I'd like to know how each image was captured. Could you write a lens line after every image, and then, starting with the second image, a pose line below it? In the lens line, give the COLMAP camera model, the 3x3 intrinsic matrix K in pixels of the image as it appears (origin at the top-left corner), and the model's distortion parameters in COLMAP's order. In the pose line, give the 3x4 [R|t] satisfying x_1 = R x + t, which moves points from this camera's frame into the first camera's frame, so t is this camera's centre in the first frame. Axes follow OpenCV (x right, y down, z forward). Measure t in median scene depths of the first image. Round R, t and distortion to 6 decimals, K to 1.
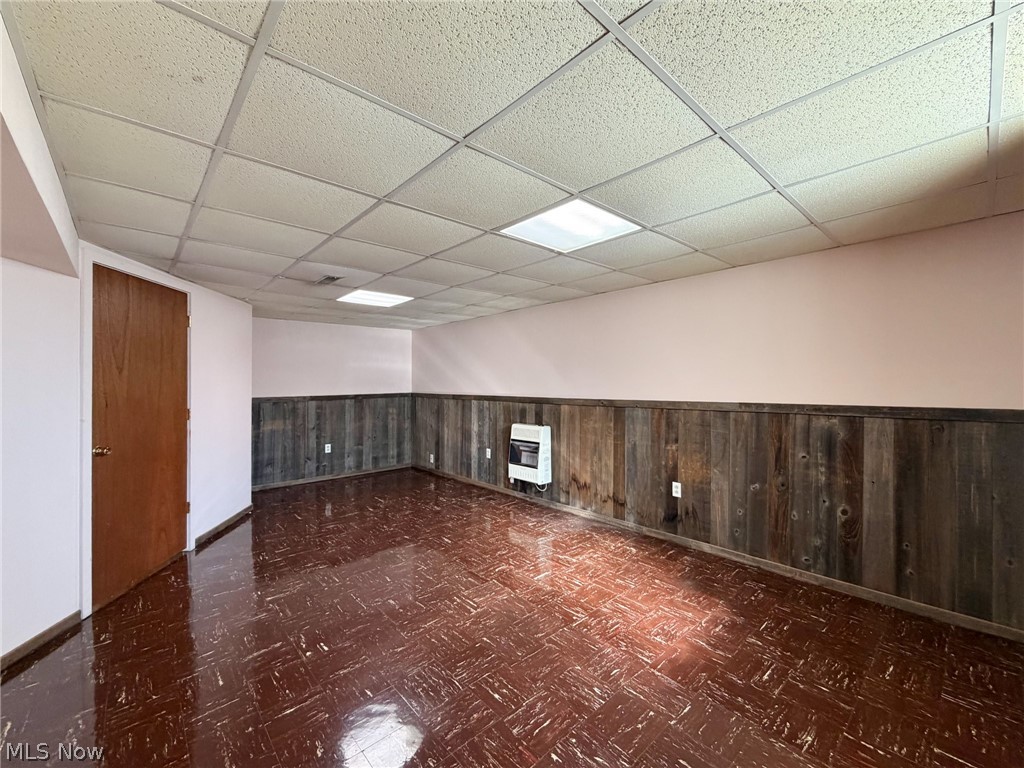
lens RADIAL K [[419.0, 0, 515.0], [0, 419.0, 381.1], [0, 0, 1]] dist [0.001979, -0.000050]
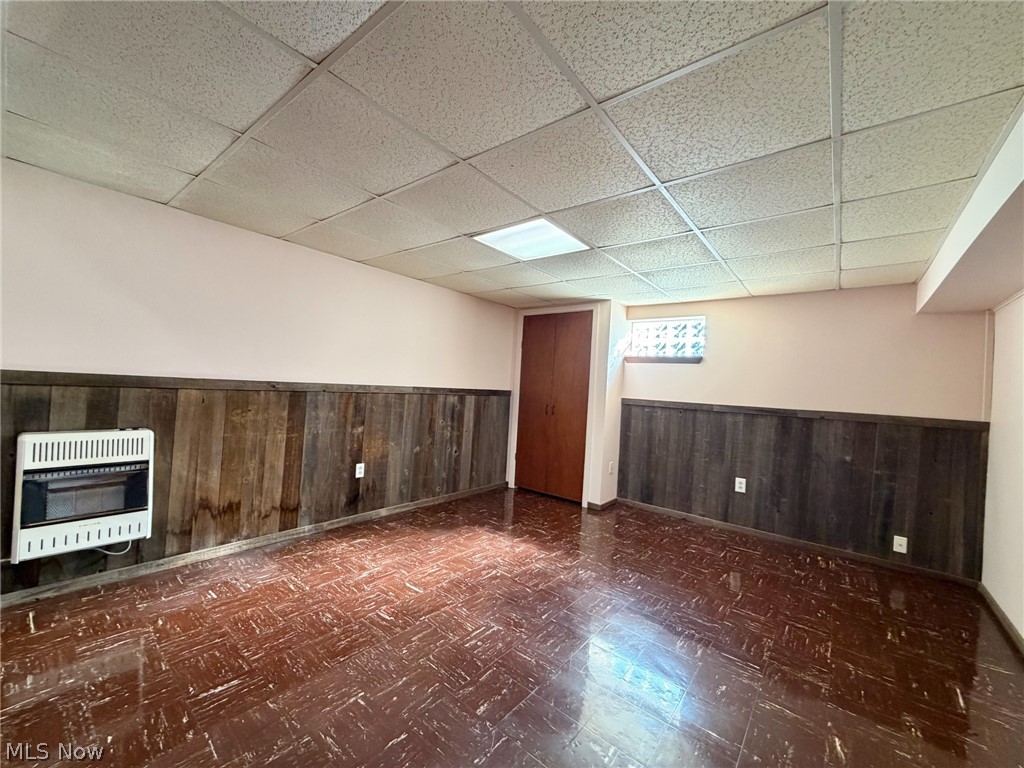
lens RADIAL K [[408.5, 0, 508.9], [0, 408.5, 383.2], [0, 0, 1]] dist [0.001365, -0.000062]
pose [[-0.142941, 0.005105, 0.989718, -0.683350], [-0.060129, 0.998095, -0.013833, 0.036568], [-0.987903, -0.061488, -0.142362, 0.813385]]
